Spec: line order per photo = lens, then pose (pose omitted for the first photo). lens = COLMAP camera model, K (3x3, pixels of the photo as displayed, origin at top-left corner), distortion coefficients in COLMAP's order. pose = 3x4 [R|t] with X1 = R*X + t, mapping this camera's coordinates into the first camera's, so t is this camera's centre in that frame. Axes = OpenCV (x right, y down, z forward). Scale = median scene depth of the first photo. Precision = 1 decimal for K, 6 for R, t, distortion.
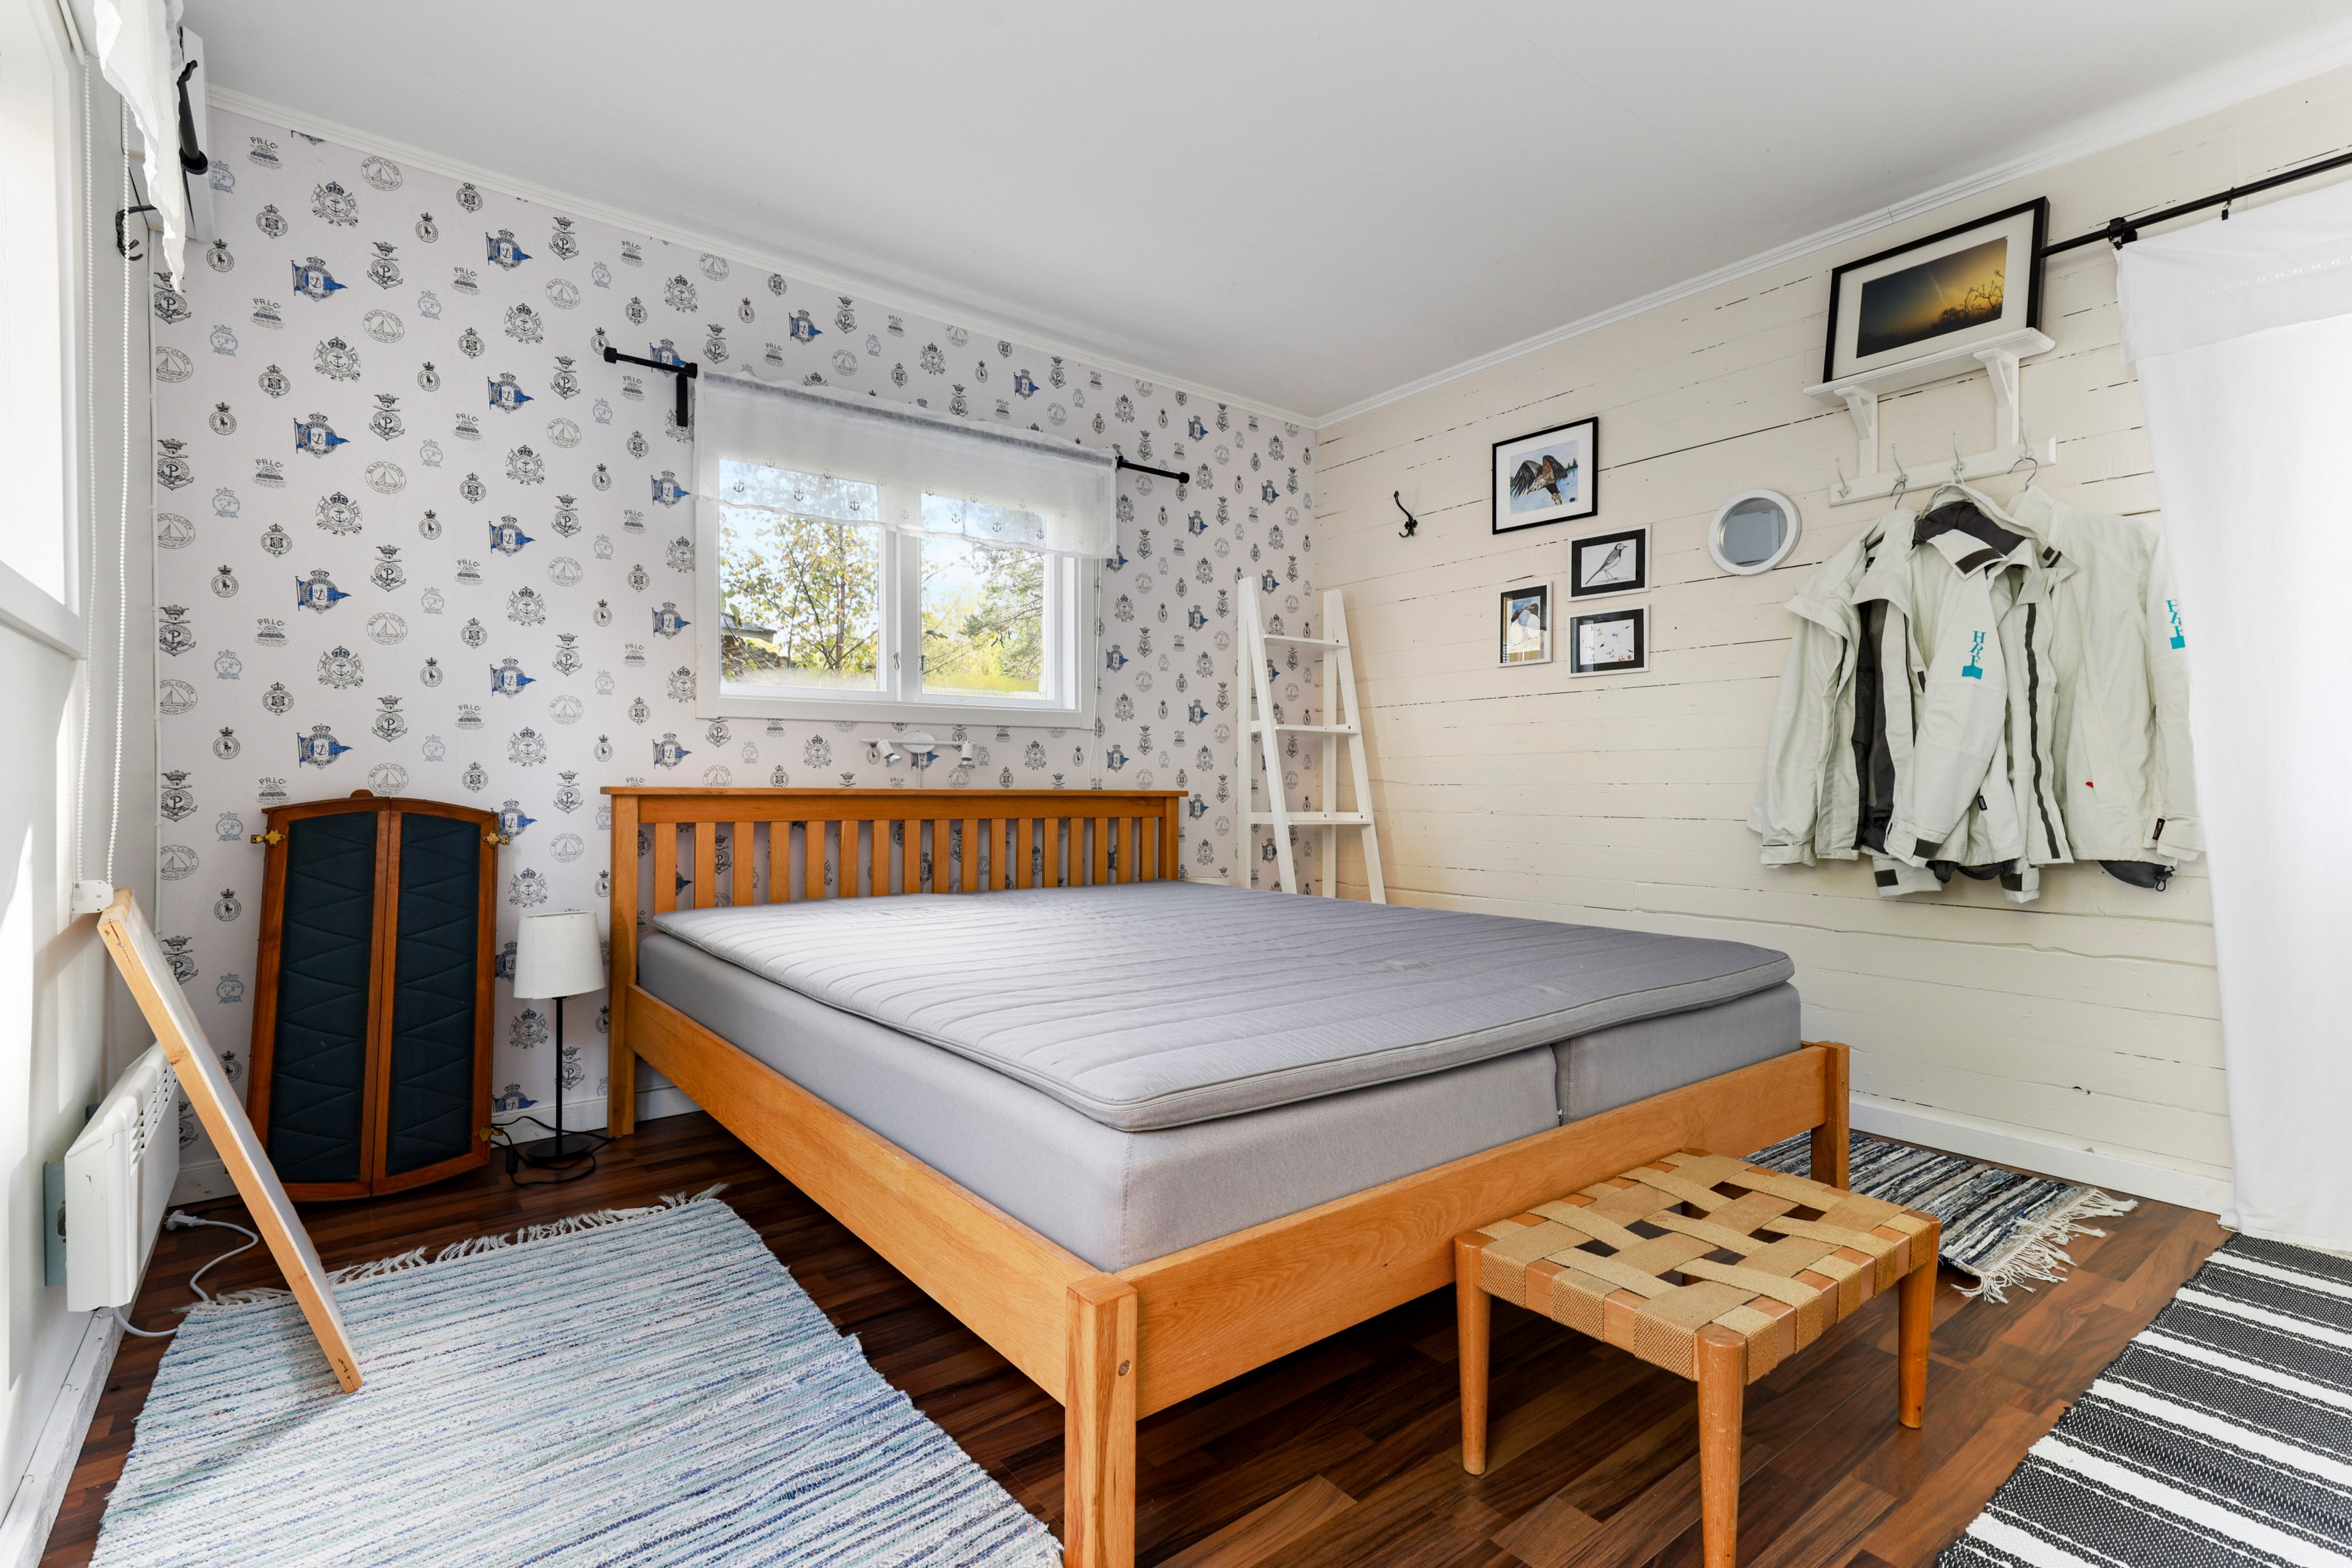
lens RADIAL K [[1068.2, 0, 1176.0], [0, 1068.2, 784.0], [0, 0, 1]] dist [0.009439, 0.000464]
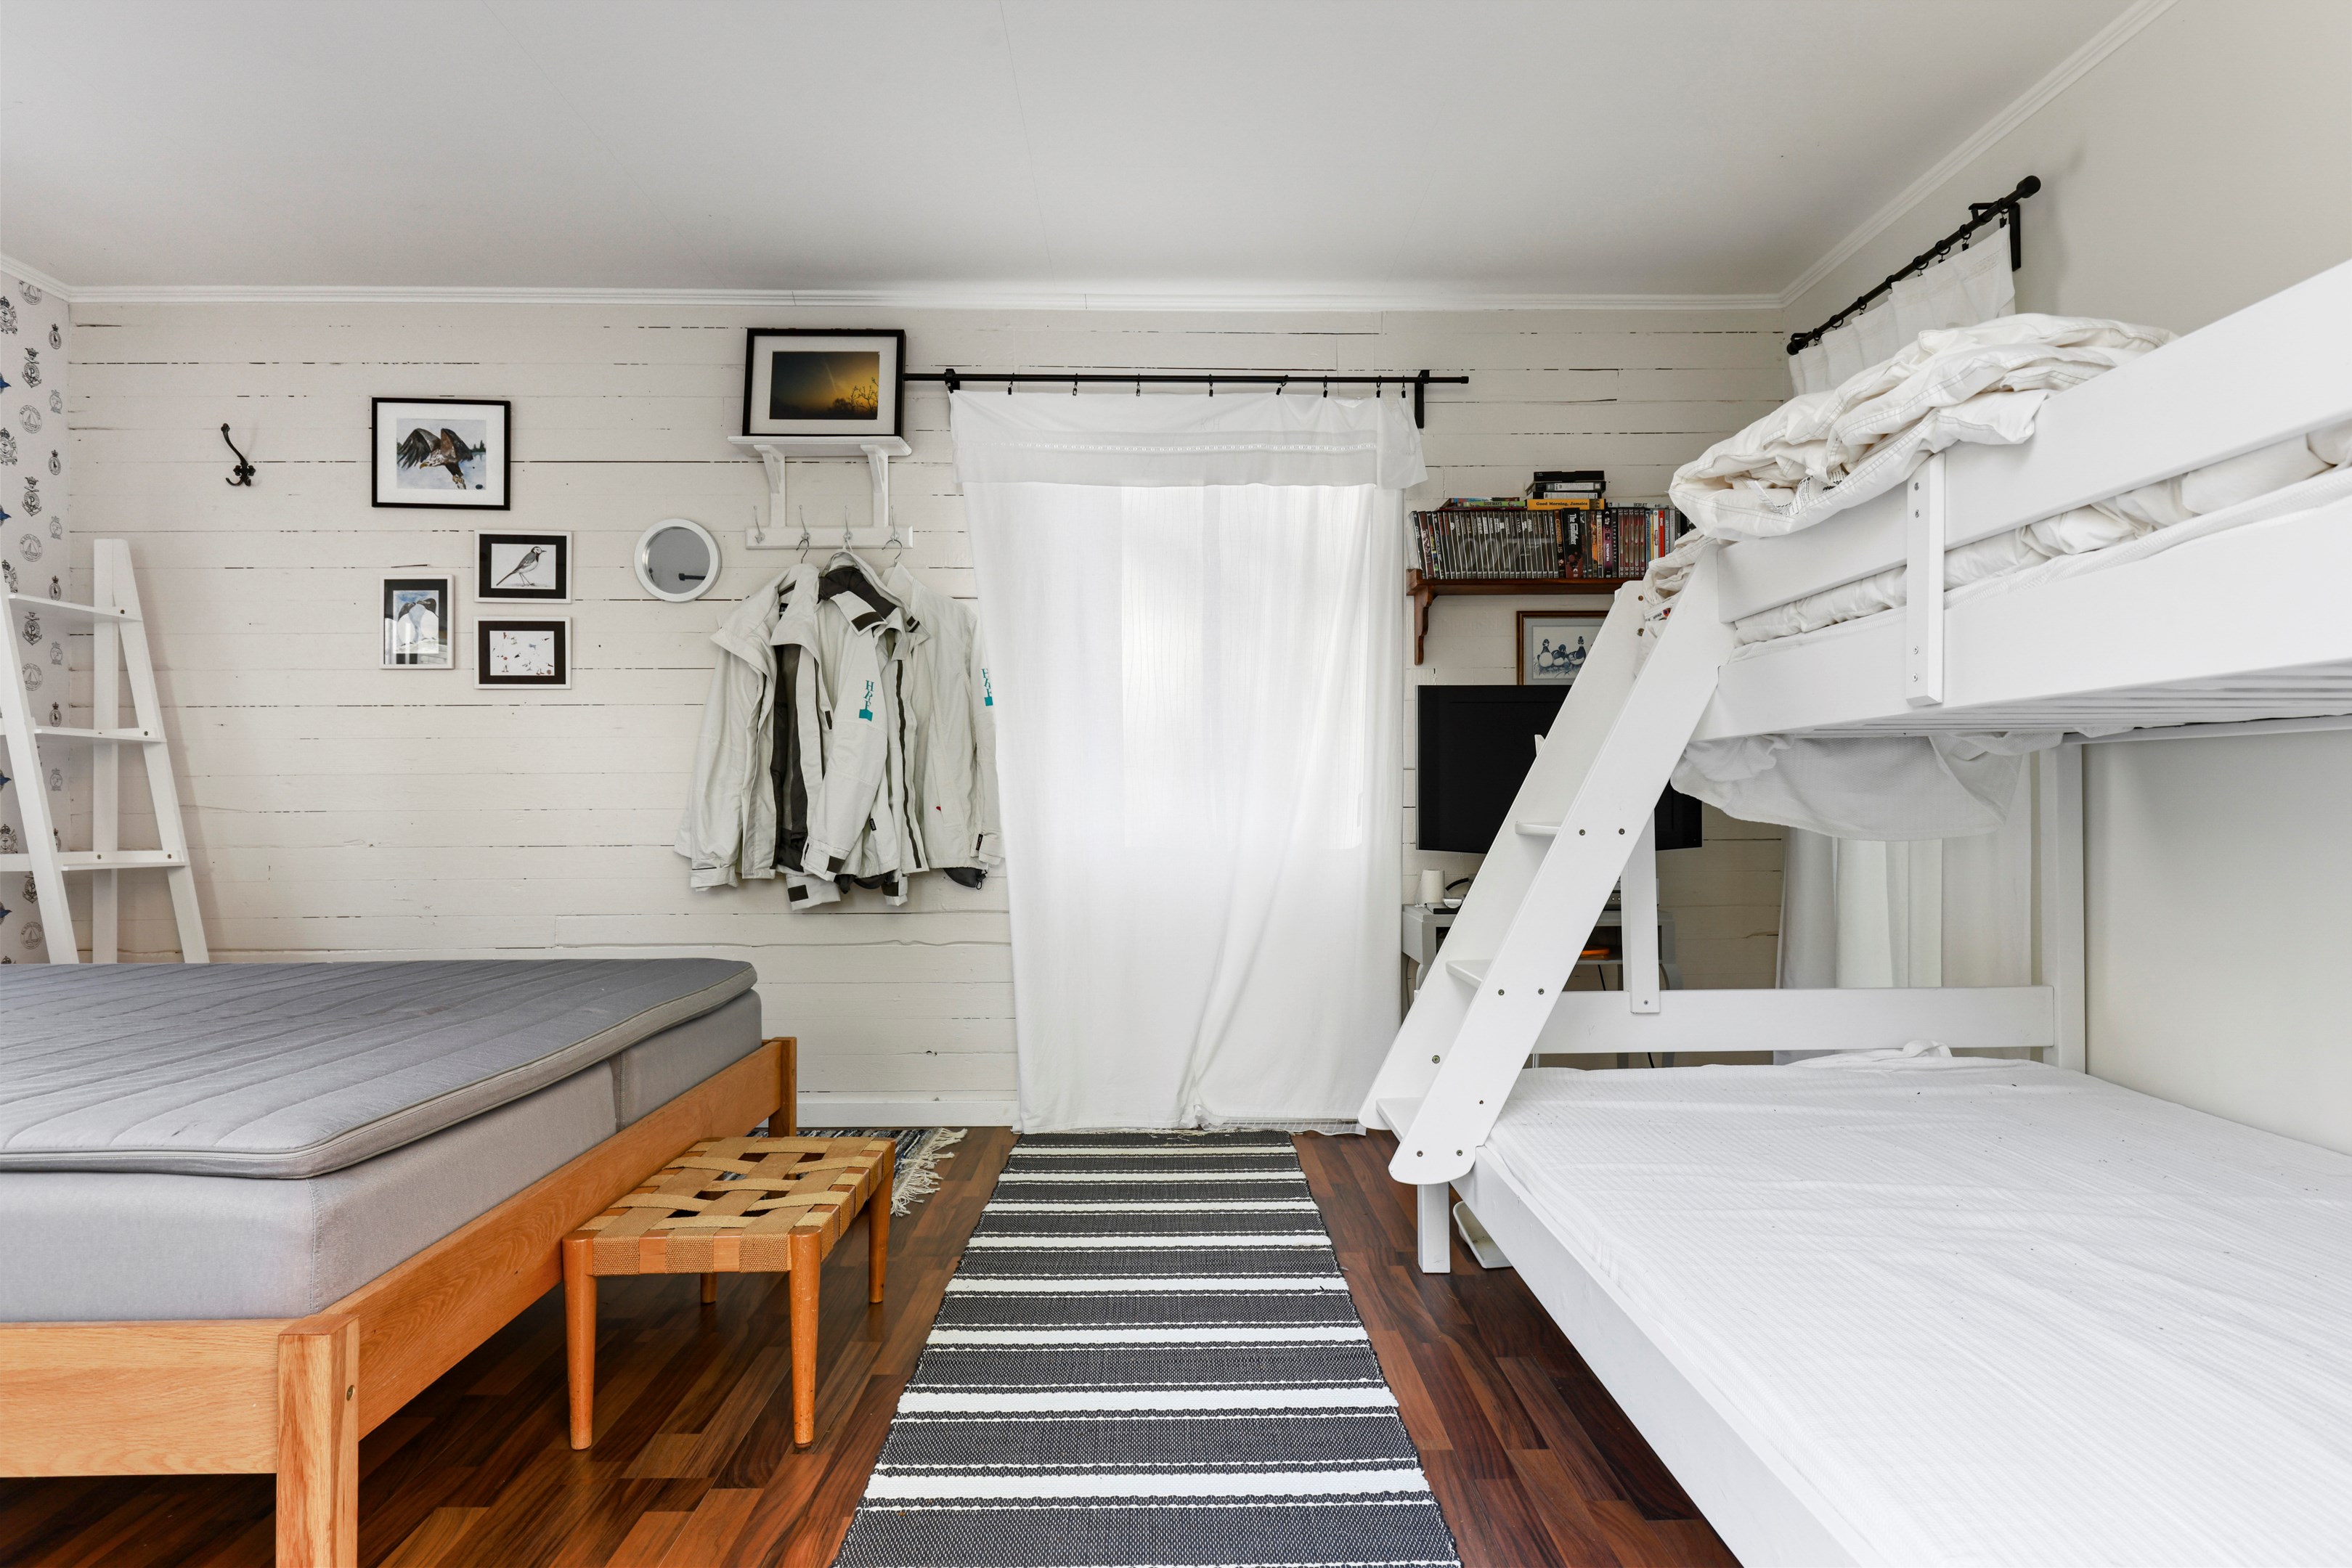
lens RADIAL K [[1377.9, 0, 1176.0], [0, 1377.9, 784.0], [0, 0, 1]] dist [-0.069326, -0.000406]
pose [[0.593839, 0.006332, 0.804559, -0.270756], [0.005986, 0.999907, -0.012287, -0.006396], [-0.804562, 0.012112, 0.593745, -0.174847]]
